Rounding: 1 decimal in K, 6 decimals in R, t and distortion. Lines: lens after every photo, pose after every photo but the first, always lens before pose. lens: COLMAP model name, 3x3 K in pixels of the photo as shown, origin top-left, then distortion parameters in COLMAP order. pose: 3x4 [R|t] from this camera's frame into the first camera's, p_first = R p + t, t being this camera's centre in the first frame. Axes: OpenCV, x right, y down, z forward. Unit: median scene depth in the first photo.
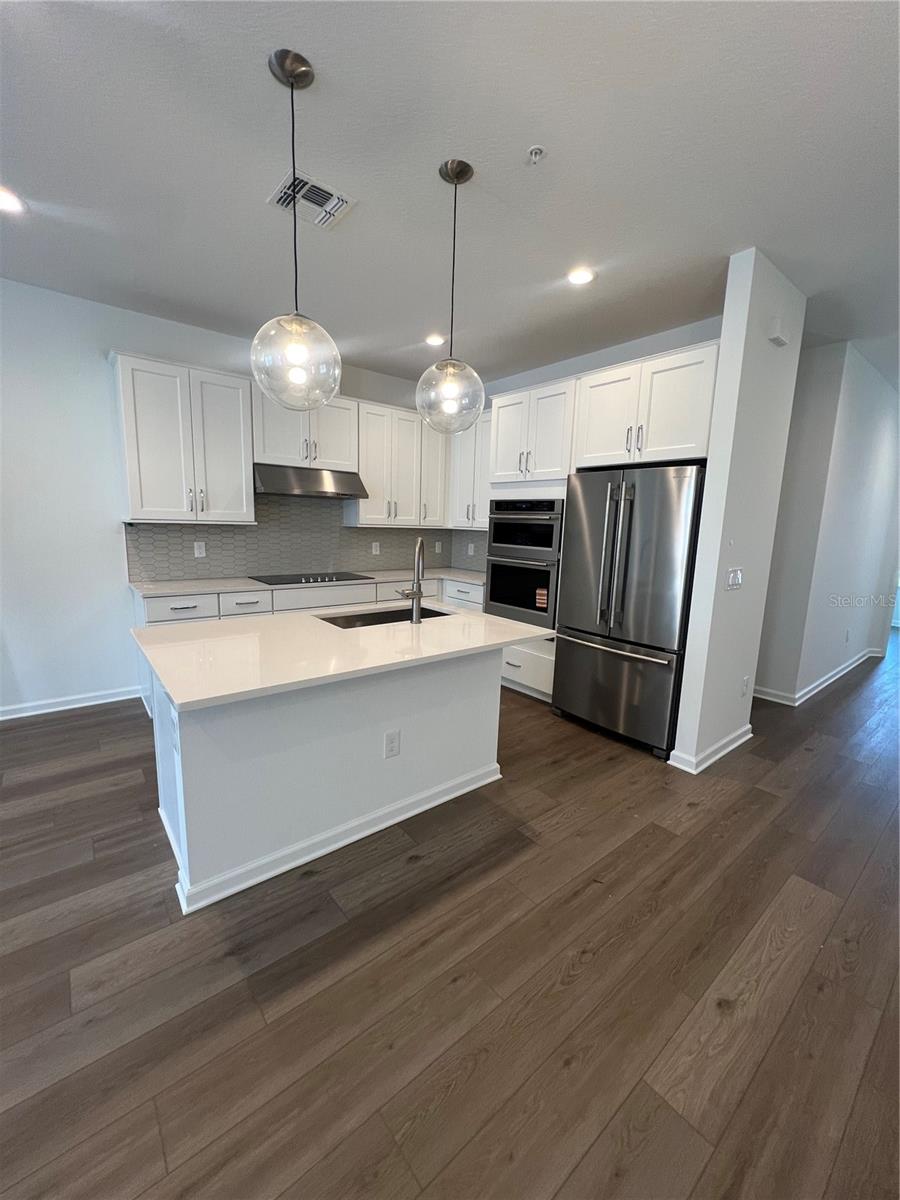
lens RADIAL K [[479.6, 0, 451.7], [0, 479.6, 602.2], [0, 0, 1]] dist [-0.004429, -0.000132]
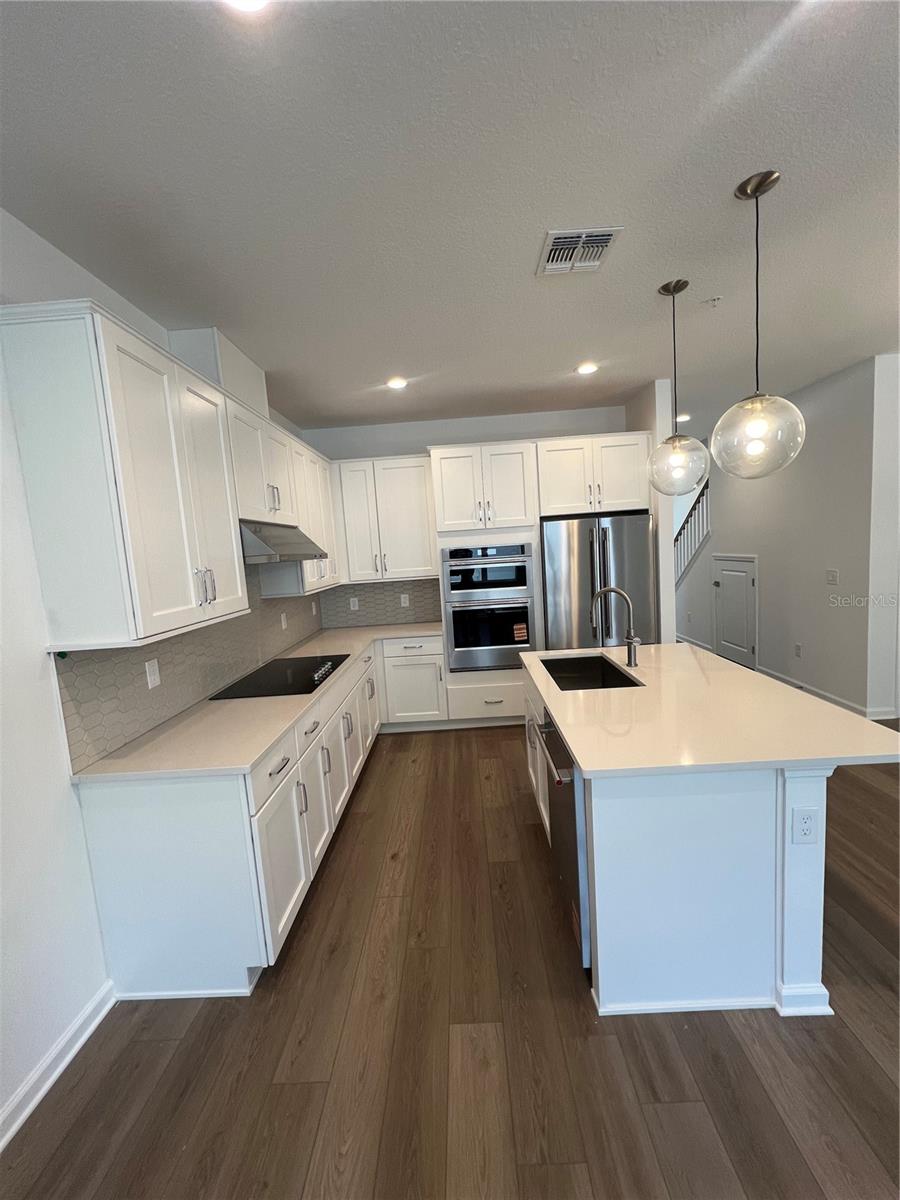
lens RADIAL K [[479.6, 0, 451.7], [0, 479.6, 602.2], [0, 0, 1]] dist [-0.004429, -0.000132]
pose [[0.644365, -0.157587, 0.748305, -0.769175], [0.211817, 0.977030, 0.023359, -0.142164], [-0.734797, 0.143452, 0.662944, 0.395389]]
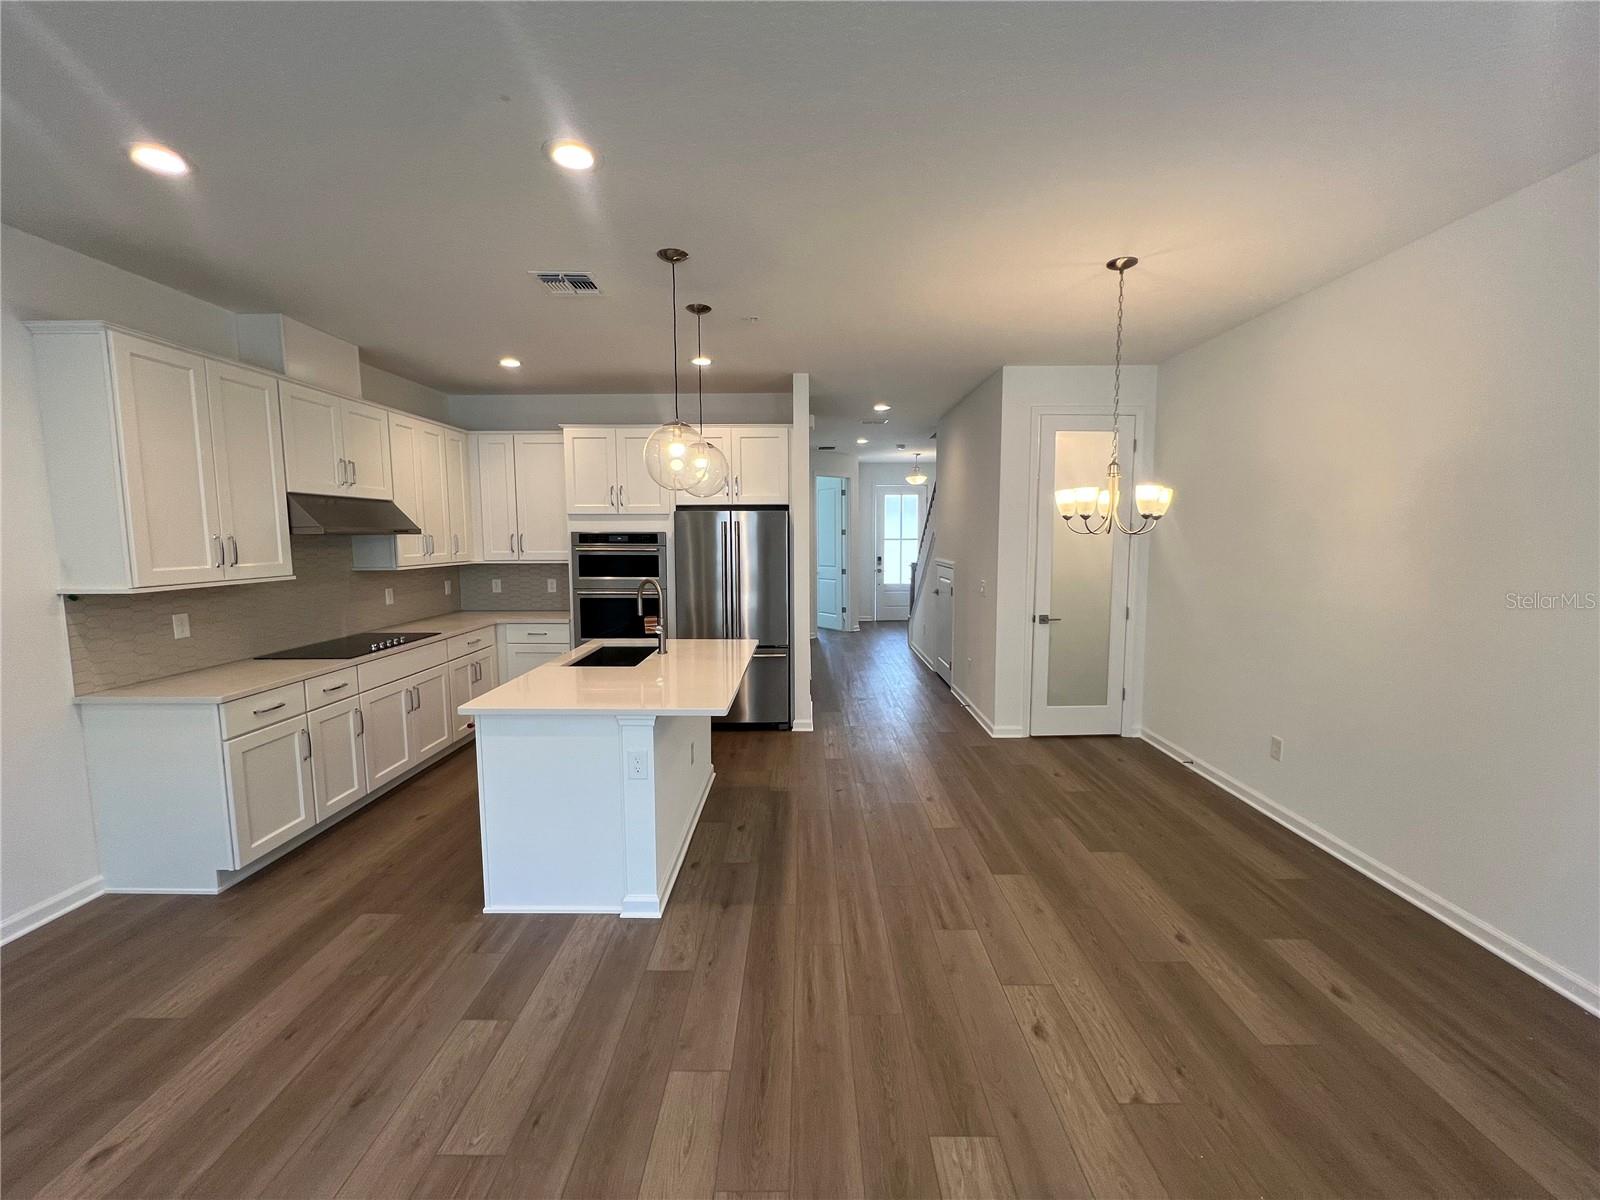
lens RADIAL K [[640.9, 0, 800.0], [0, 640.9, 600.0], [0, 0, 1]] dist [-0.002454, 0.000685]
pose [[0.641317, -0.110305, 0.759305, -0.695735], [0.148655, 0.988724, 0.018077, -0.042183], [-0.752738, 0.101281, 0.650483, -0.167984]]
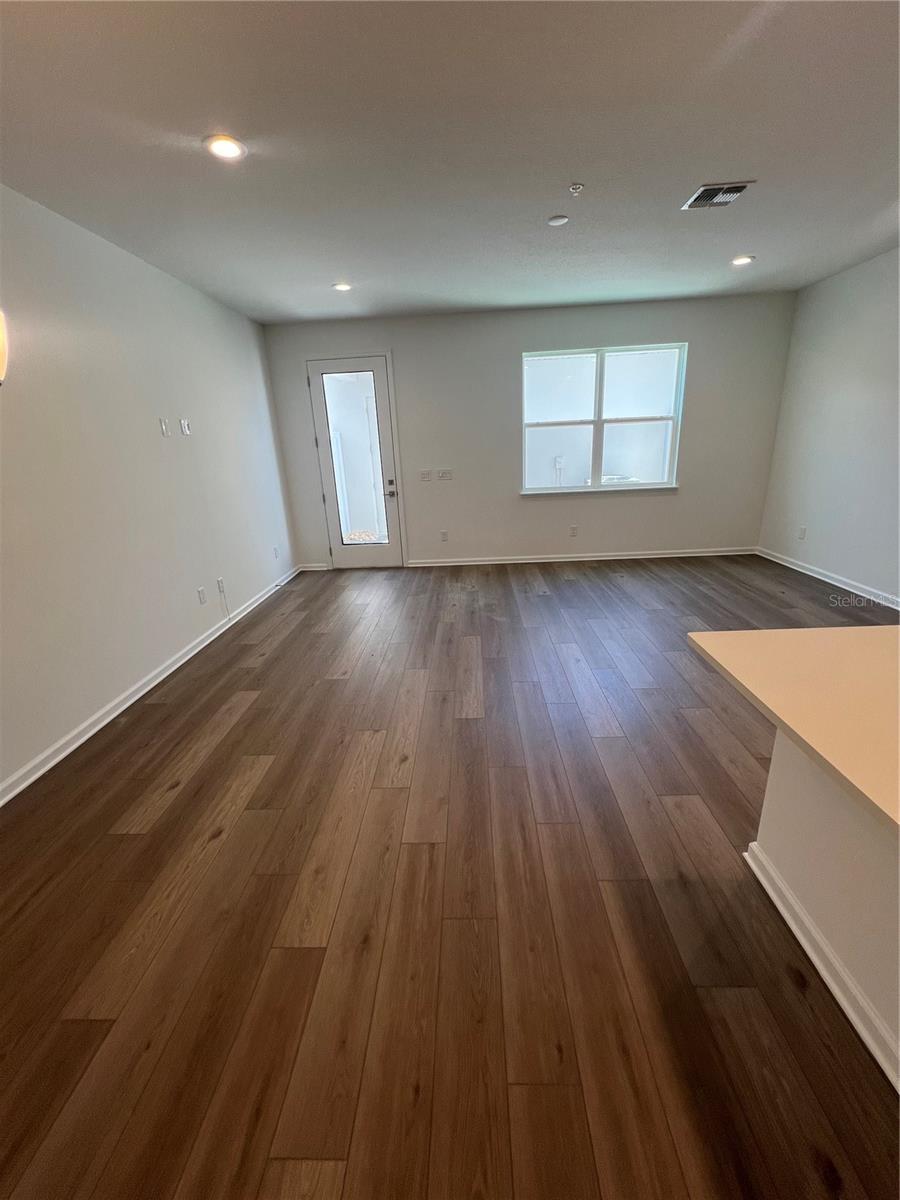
lens RADIAL K [[479.6, 0, 451.7], [0, 479.6, 602.2], [0, 0, 1]] dist [-0.004429, -0.000132]
pose [[-0.661520, 0.242545, -0.709622, 0.224718], [-0.095430, 0.911335, 0.400452, -0.098601], [0.743831, 0.332626, -0.579720, 0.457649]]
